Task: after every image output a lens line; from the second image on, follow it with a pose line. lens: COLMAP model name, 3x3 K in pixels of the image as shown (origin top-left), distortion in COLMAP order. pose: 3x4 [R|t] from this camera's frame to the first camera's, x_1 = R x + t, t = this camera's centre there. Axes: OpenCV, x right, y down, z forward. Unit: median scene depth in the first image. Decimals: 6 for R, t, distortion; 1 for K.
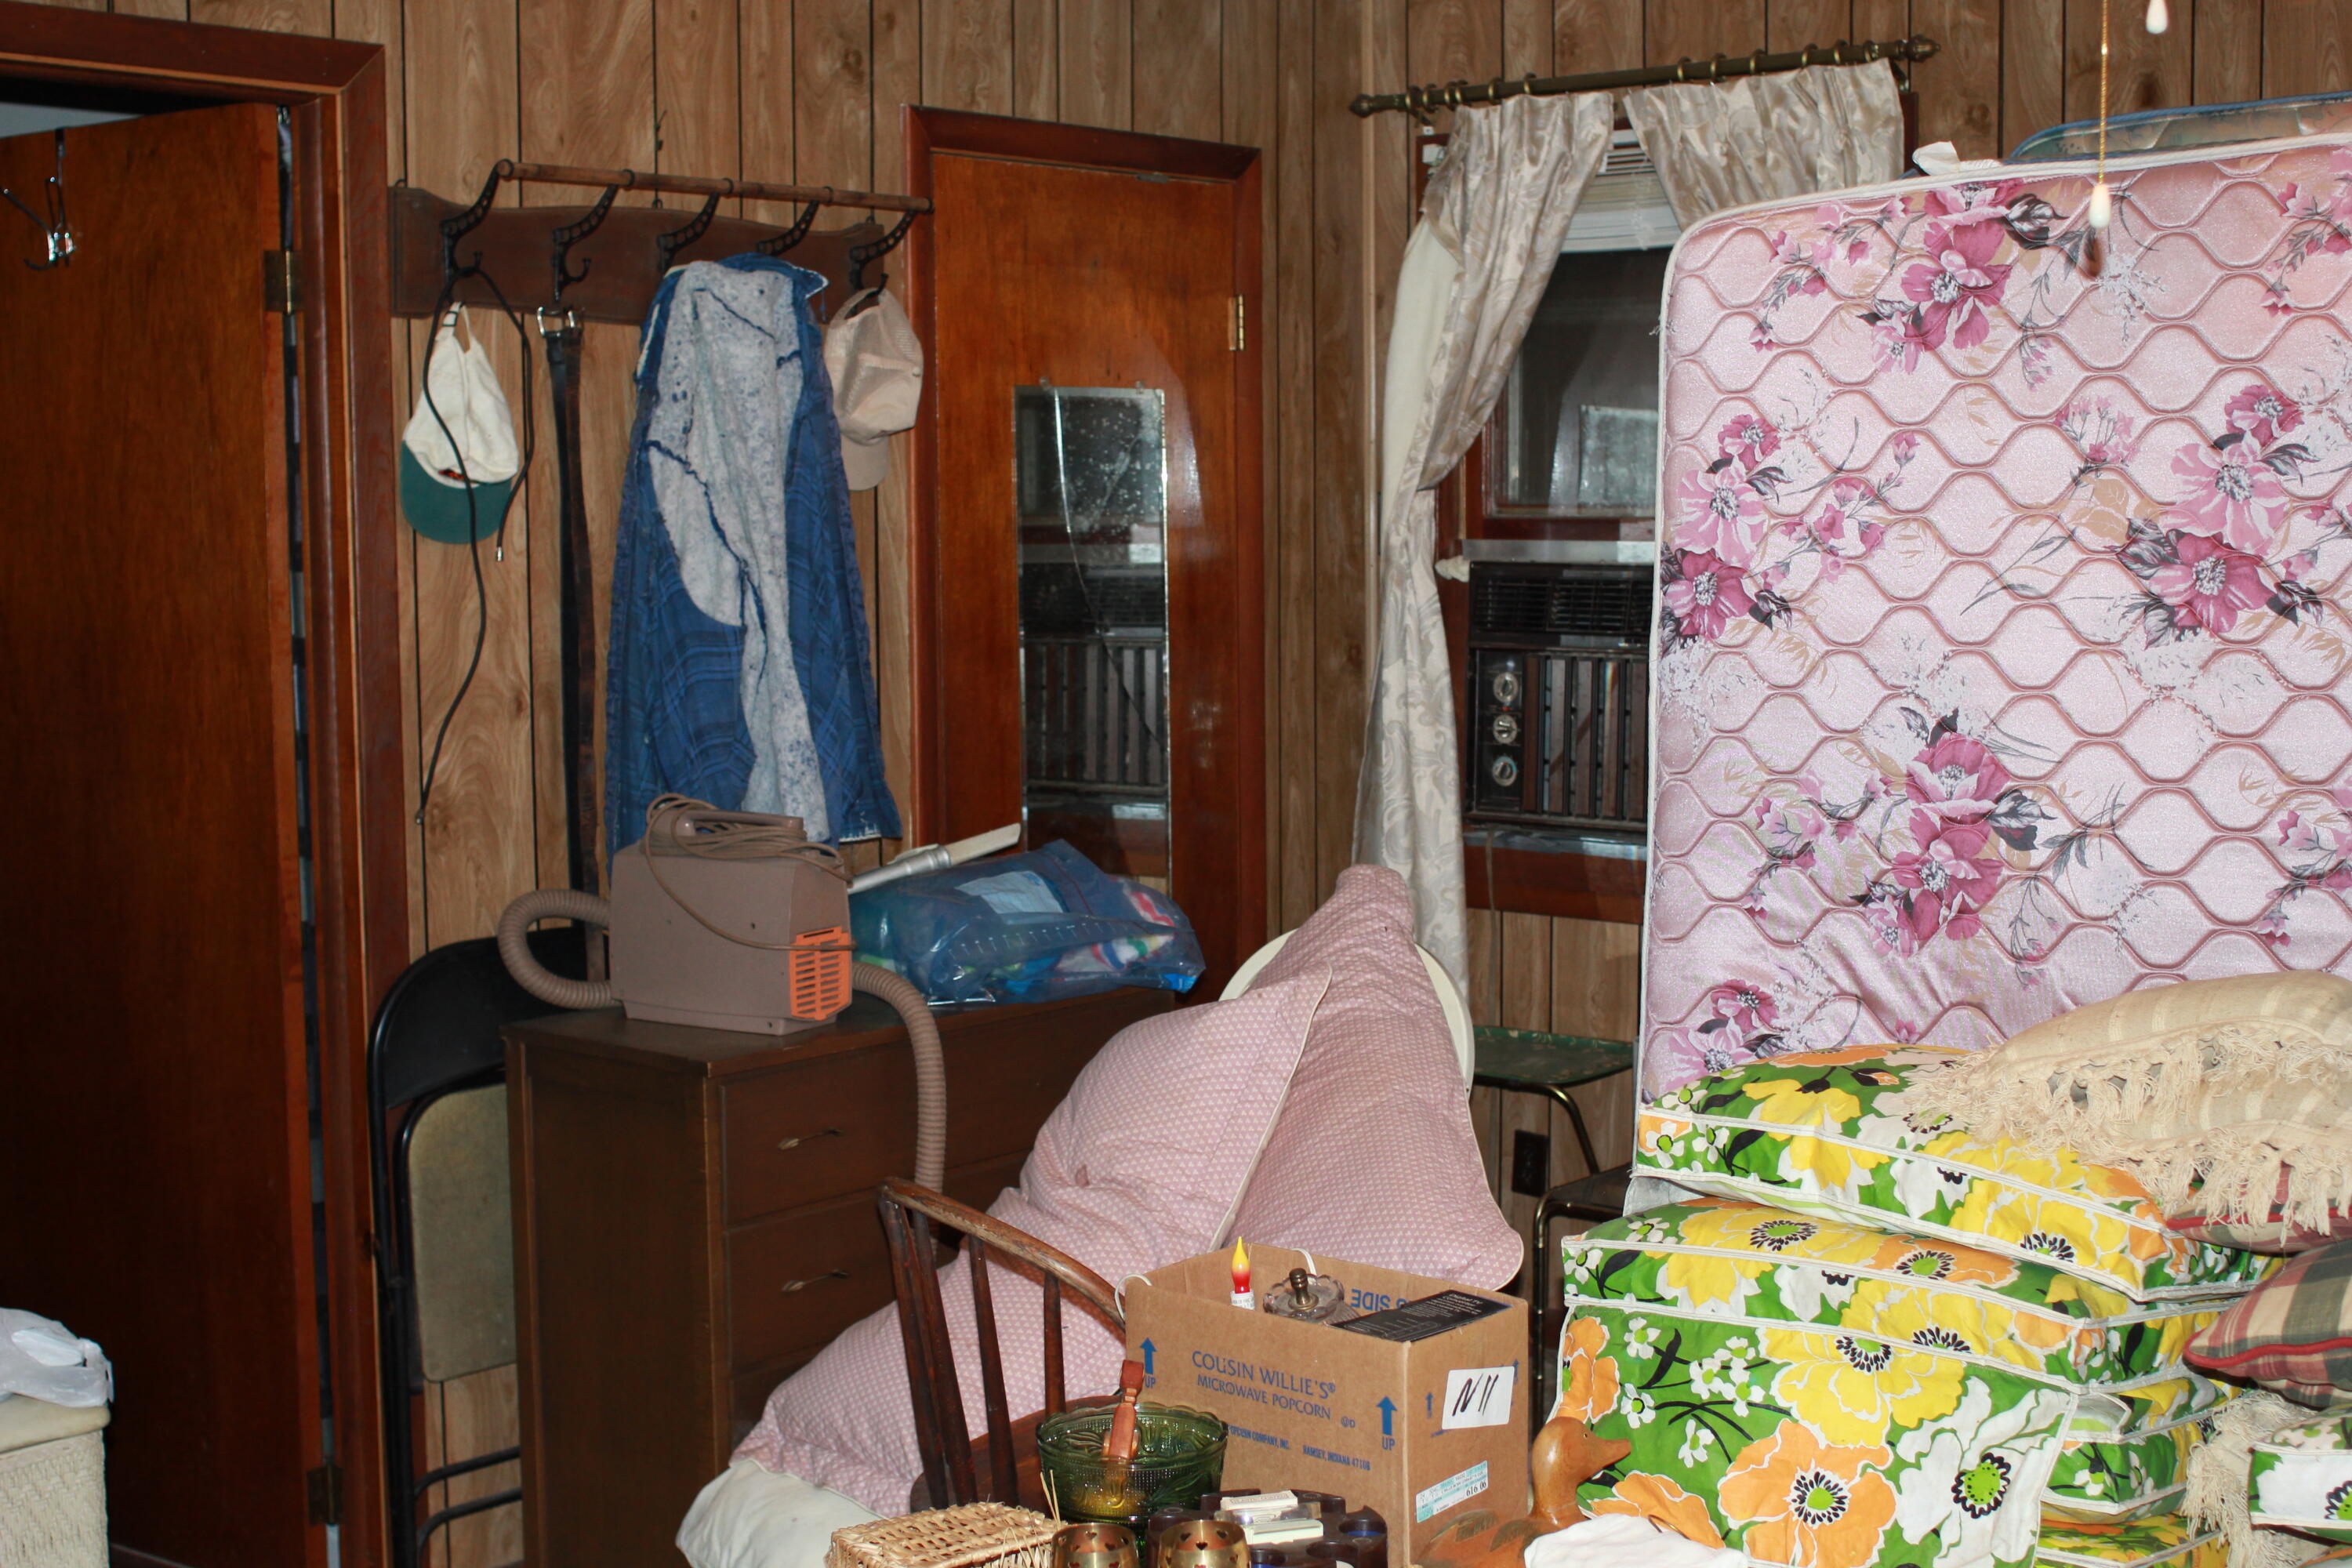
lens RADIAL K [[3200.0, 0, 1175.8], [0, 3200.0, 783.0], [0, 0, 1]] dist [-0.039765, 0.000000]
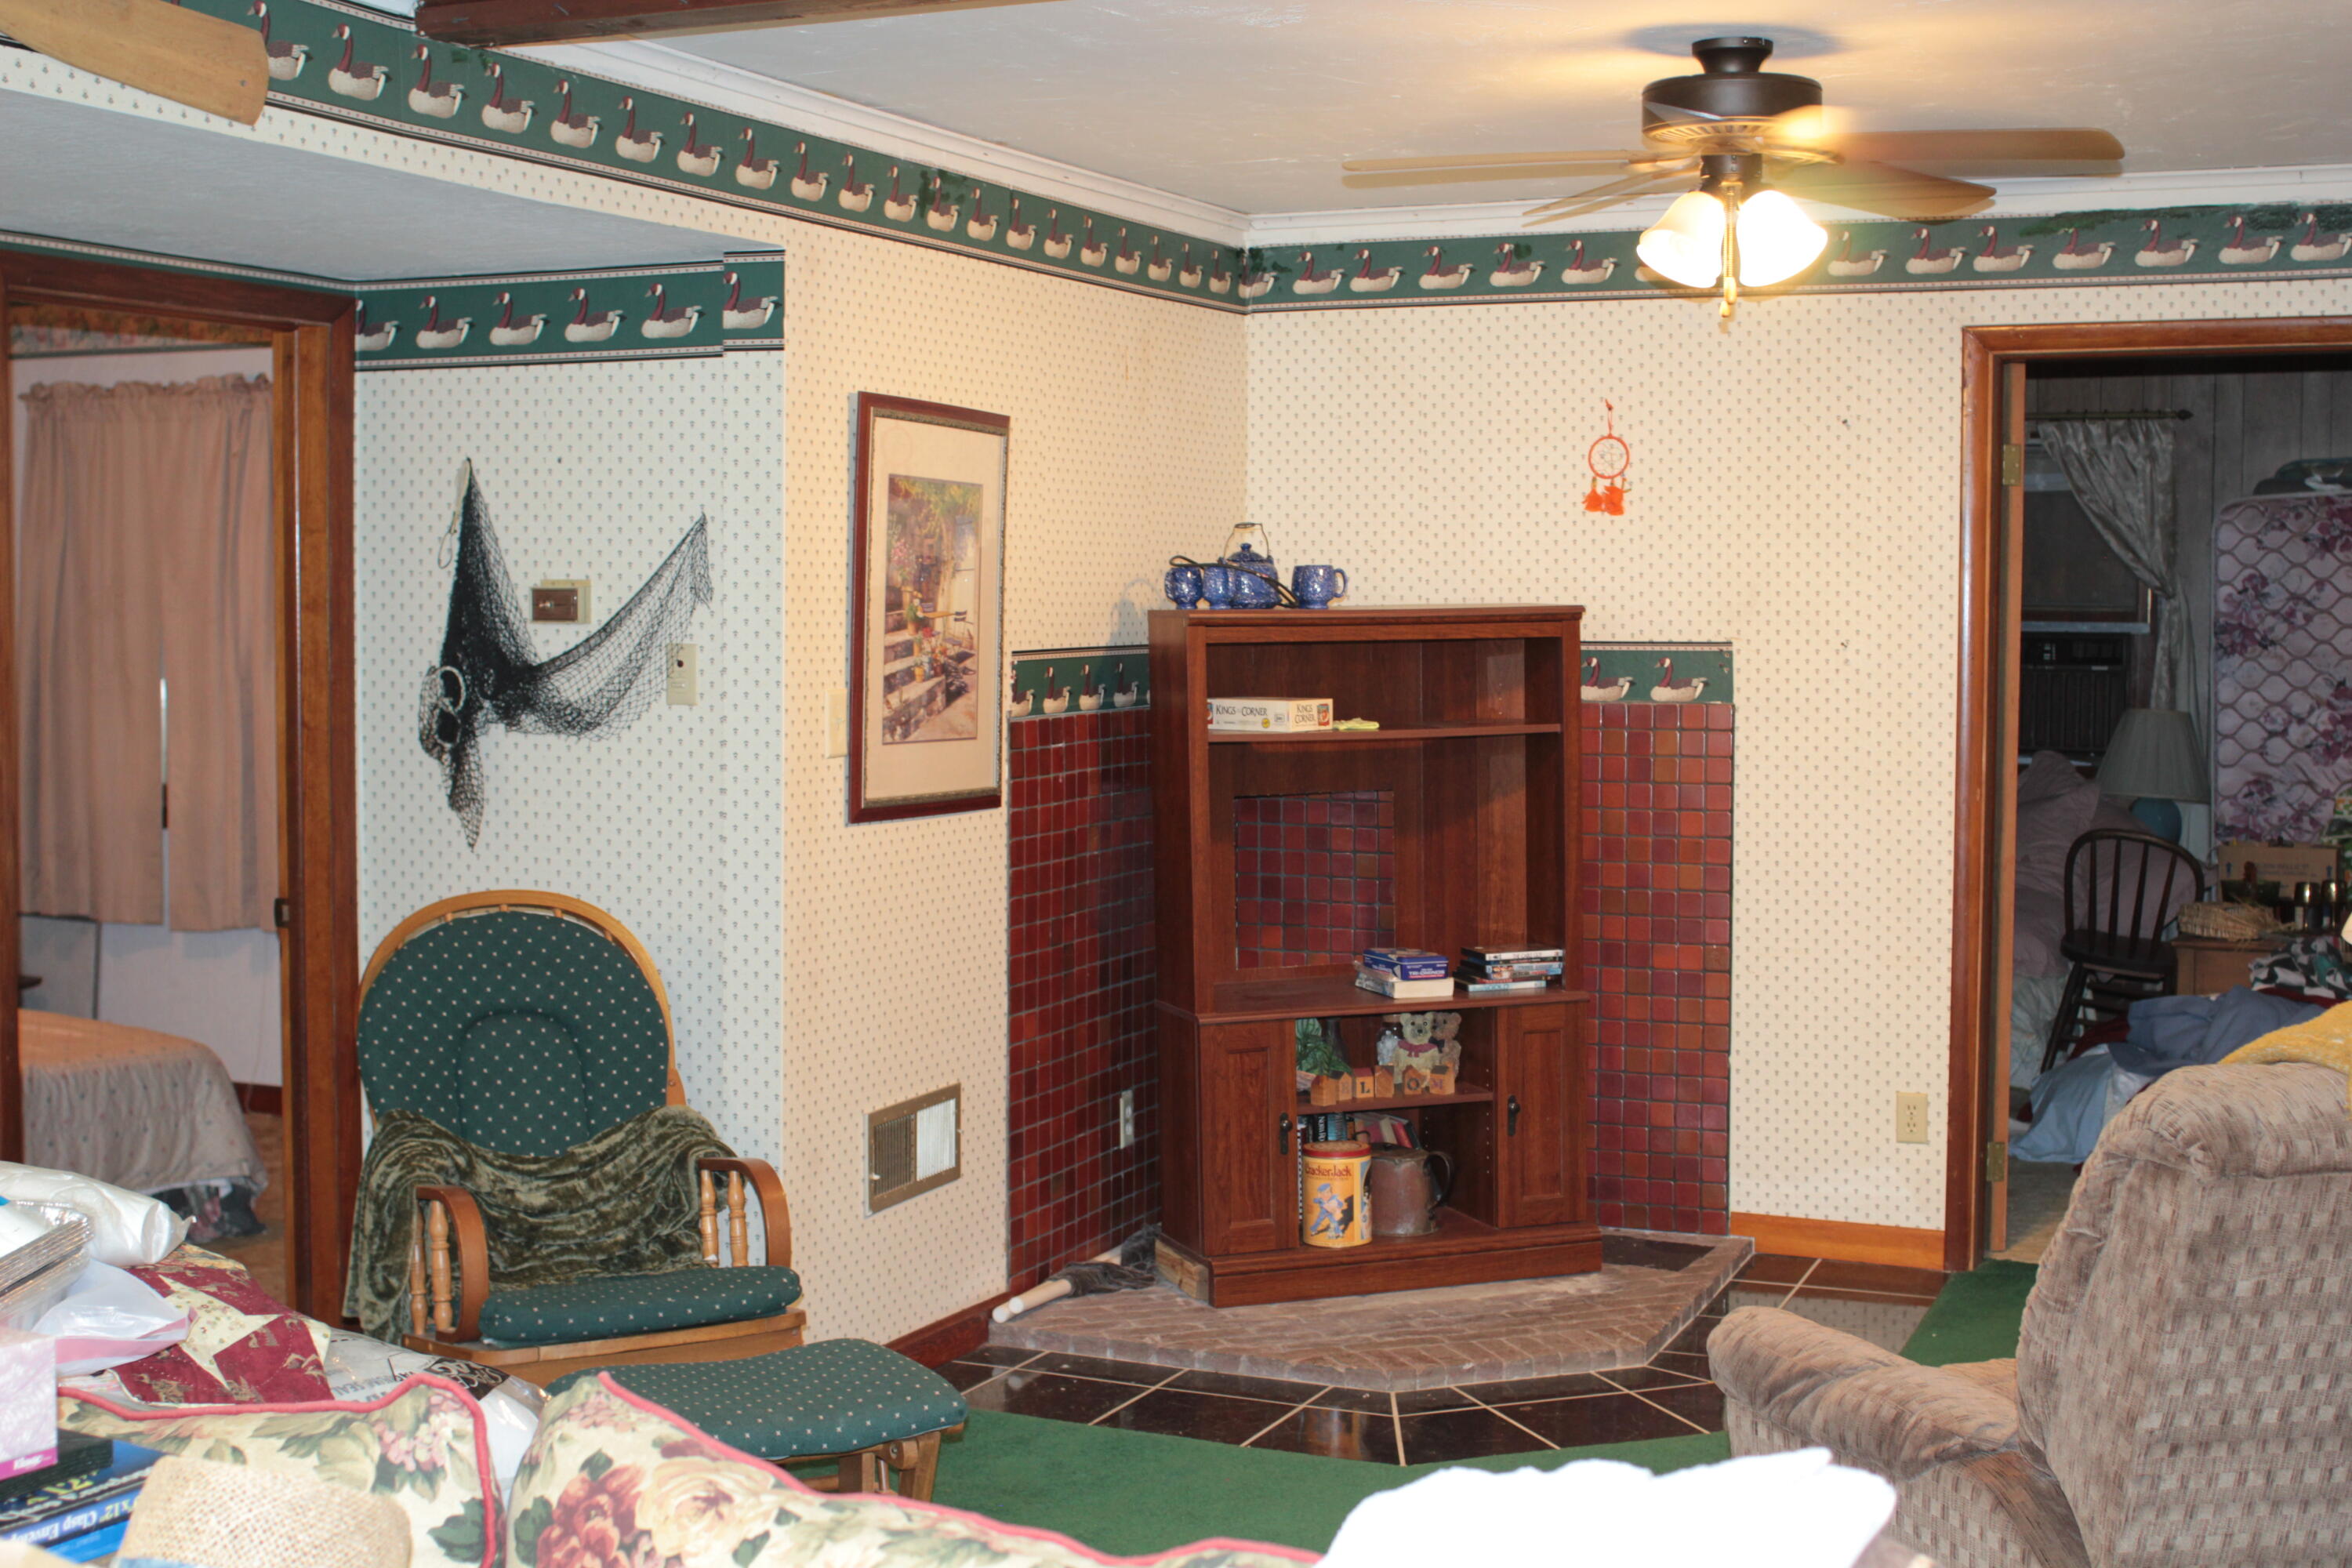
lens RADIAL K [[3030.1, 0, 1162.3], [0, 3030.1, 788.2], [0, 0, 1]] dist [-0.077963, 0.000000]
pose [[0.956692, -0.013686, 0.290780, -1.528757], [0.019063, 0.999695, -0.015669, 0.095536], [-0.290477, 0.020534, 0.956662, -1.238123]]
